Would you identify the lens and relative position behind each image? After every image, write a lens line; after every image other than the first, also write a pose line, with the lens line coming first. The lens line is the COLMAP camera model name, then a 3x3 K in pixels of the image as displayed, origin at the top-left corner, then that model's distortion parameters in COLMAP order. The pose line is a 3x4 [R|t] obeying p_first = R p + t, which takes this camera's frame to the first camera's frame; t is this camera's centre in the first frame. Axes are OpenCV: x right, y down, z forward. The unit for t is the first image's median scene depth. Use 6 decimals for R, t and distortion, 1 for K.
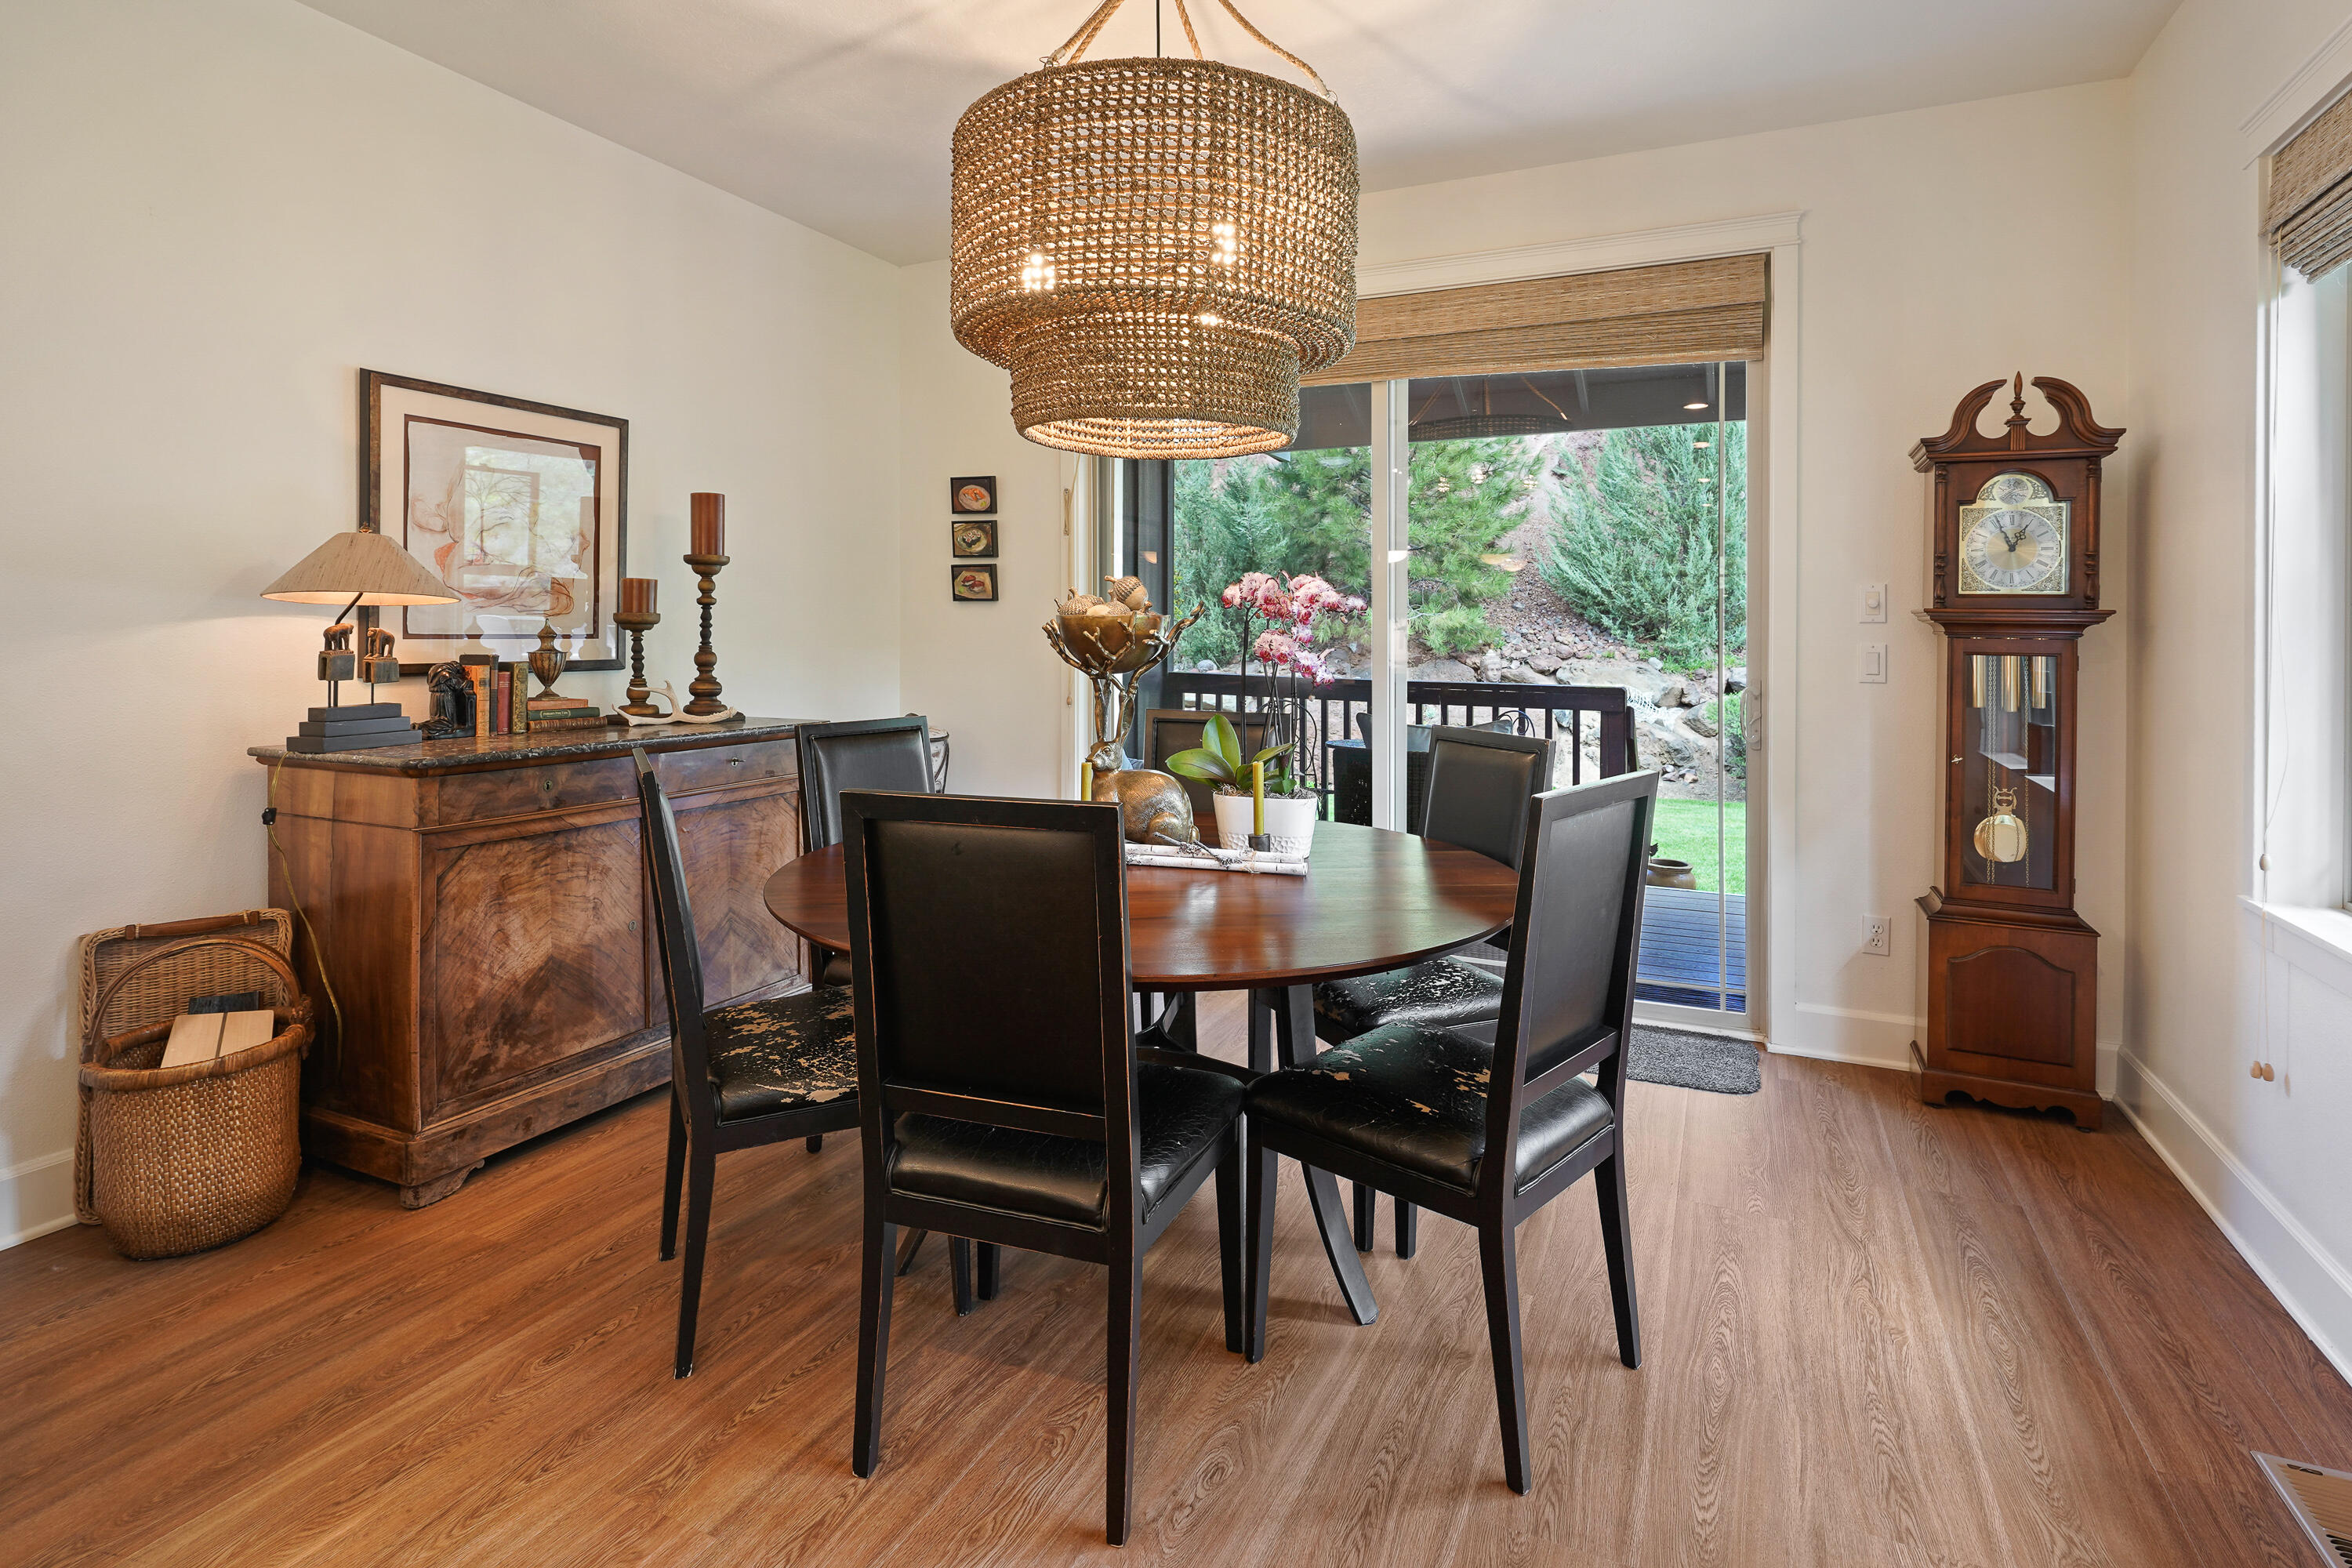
lens RADIAL K [[1165.4, 0, 1176.0], [0, 1165.4, 784.0], [0, 0, 1]] dist [0.003764, 0.000450]
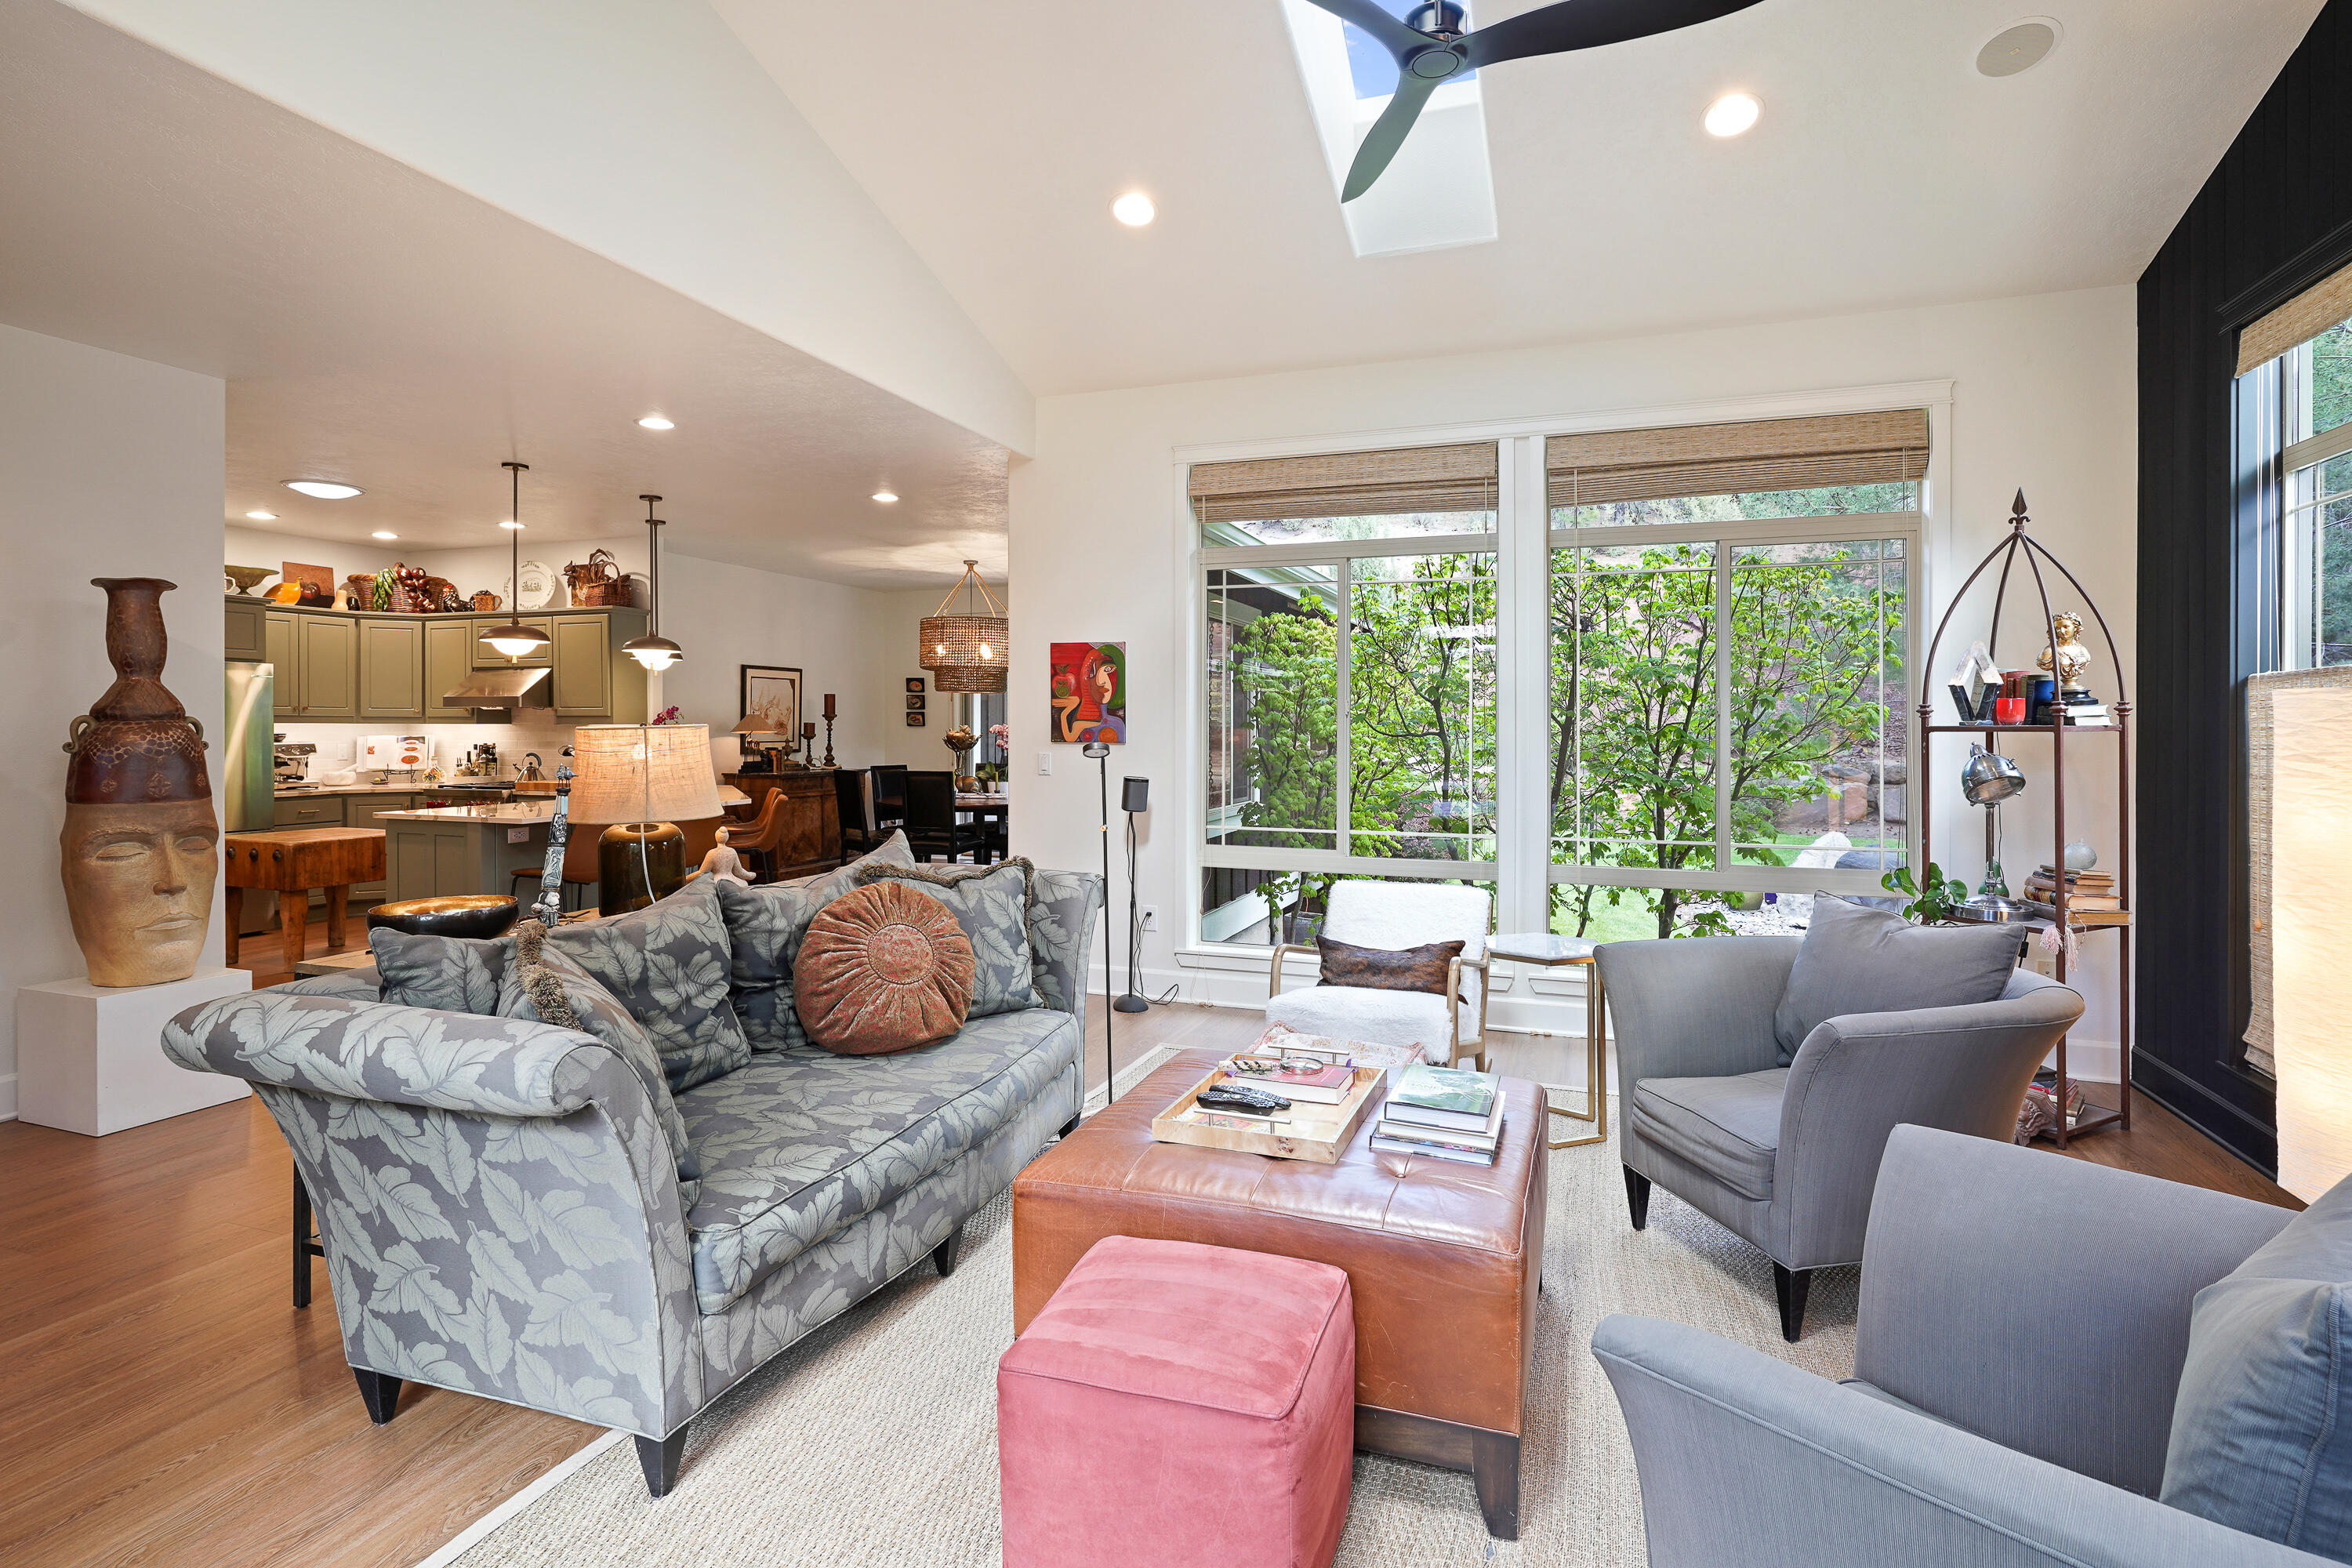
lens RADIAL K [[1149.4, 0, 1178.6], [0, 1149.4, 733.9], [0, 0, 1]] dist [0.001220, 0.000285]
pose [[0.995849, -0.009703, 0.090498, 0.234378], [0.020216, 0.993044, -0.115992, 0.223329], [-0.088743, 0.117340, 0.989119, -2.067759]]
